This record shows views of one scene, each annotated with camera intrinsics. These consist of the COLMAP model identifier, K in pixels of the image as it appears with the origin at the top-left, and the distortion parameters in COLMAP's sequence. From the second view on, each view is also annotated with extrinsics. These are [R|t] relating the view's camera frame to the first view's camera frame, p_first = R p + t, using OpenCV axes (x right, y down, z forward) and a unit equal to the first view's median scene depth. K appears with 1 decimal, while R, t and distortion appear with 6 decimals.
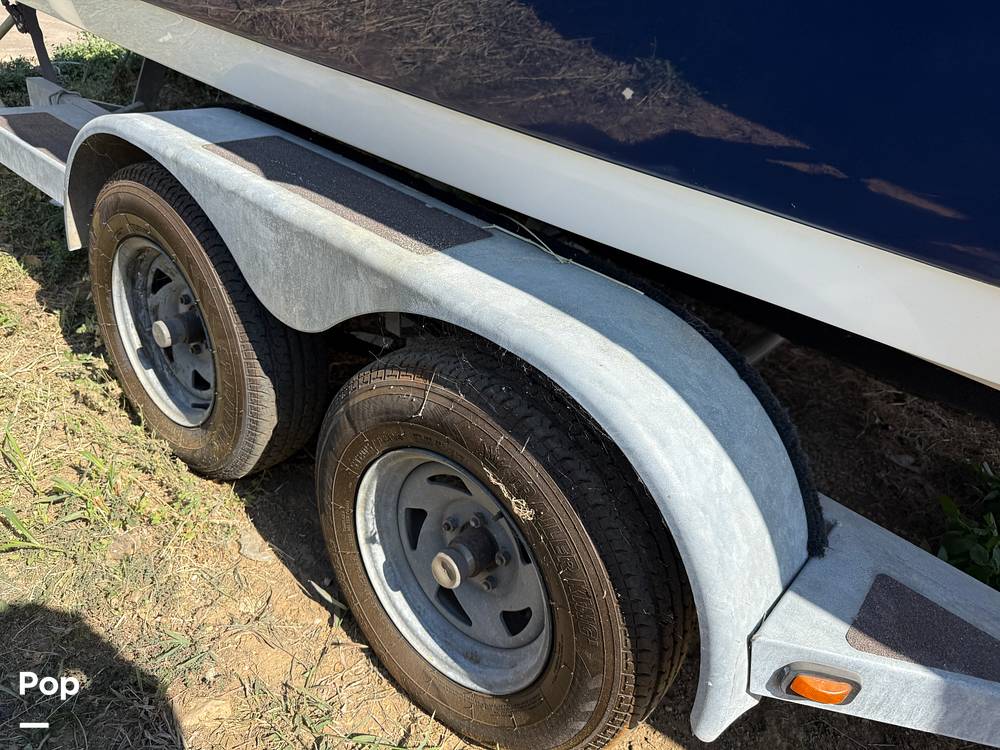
lens RADIAL K [[686.5, 0, 522.8], [0, 686.5, 381.7], [0, 0, 1]] dist [-0.003666, -0.035346]
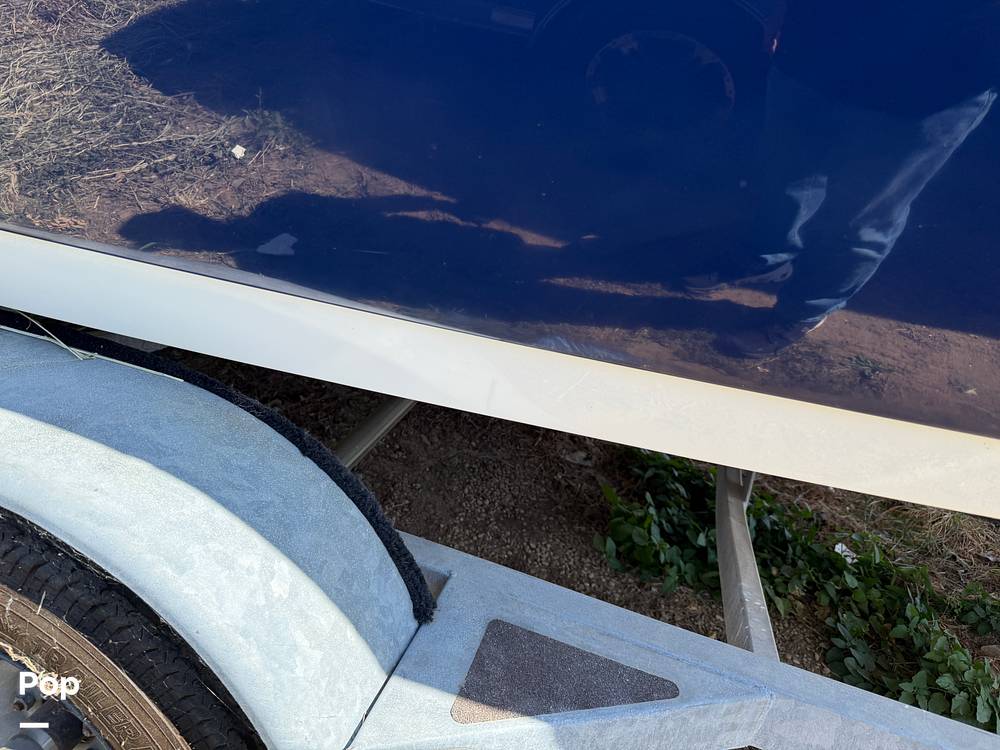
lens RADIAL K [[670.7, 0, 500.0], [0, 670.7, 375.0], [0, 0, 1]] dist [0.006466, 0.002954]
pose [[0.923845, -0.194991, 0.329376, 0.285440], [0.213857, 0.976625, -0.021672, -0.033999], [-0.317451, 0.090461, 0.943950, 0.068055]]
